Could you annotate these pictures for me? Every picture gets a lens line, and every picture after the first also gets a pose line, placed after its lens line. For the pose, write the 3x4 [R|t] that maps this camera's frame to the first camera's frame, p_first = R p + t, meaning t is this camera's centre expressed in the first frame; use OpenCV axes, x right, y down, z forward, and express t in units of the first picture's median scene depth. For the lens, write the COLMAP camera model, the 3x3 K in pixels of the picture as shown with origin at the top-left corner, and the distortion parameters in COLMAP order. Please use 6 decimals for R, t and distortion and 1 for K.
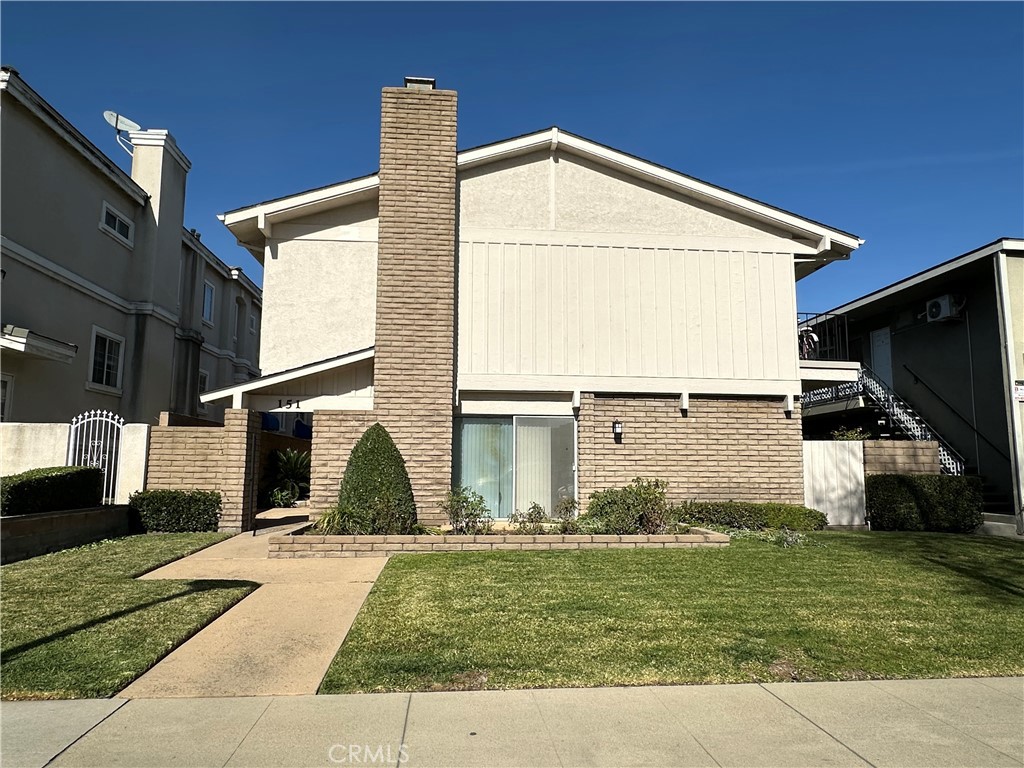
lens RADIAL K [[641.6, 0, 514.5], [0, 641.6, 388.6], [0, 0, 1]] dist [-0.000127, 0.000649]
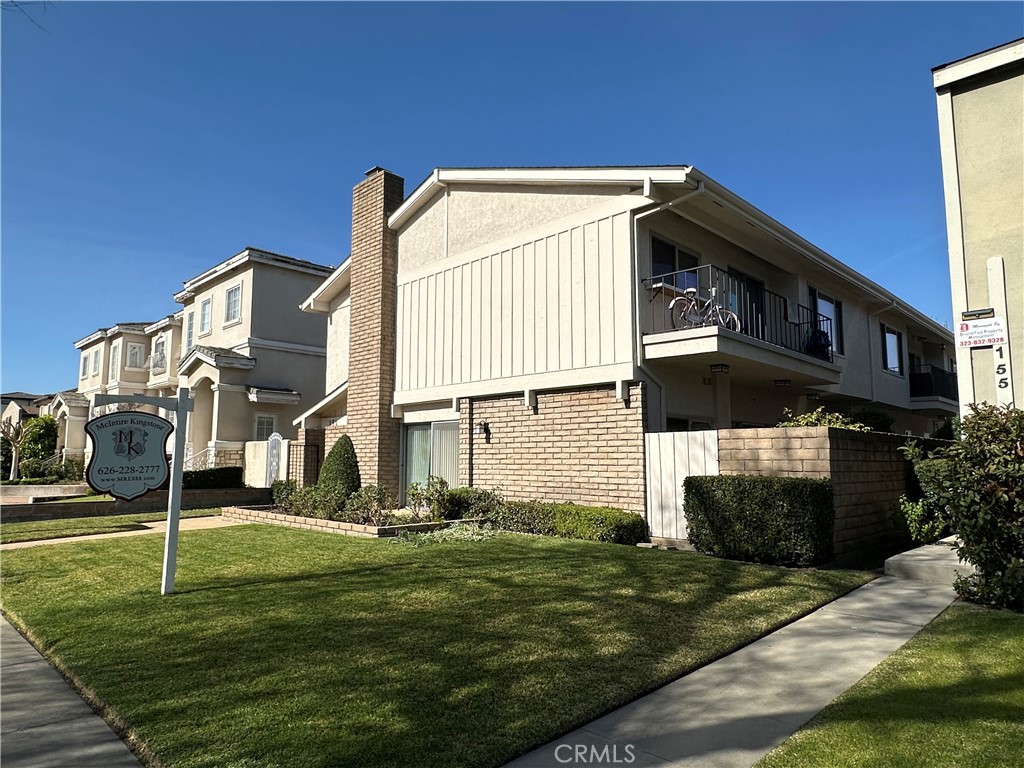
lens RADIAL K [[641.9, 0, 516.0], [0, 641.9, 390.8], [0, 0, 1]] dist [-0.000893, 0.000742]
pose [[0.645516, -0.088252, -0.758631, 1.003073], [0.097221, 0.994716, -0.032991, 0.038593], [0.757534, -0.052458, 0.650685, 0.349265]]
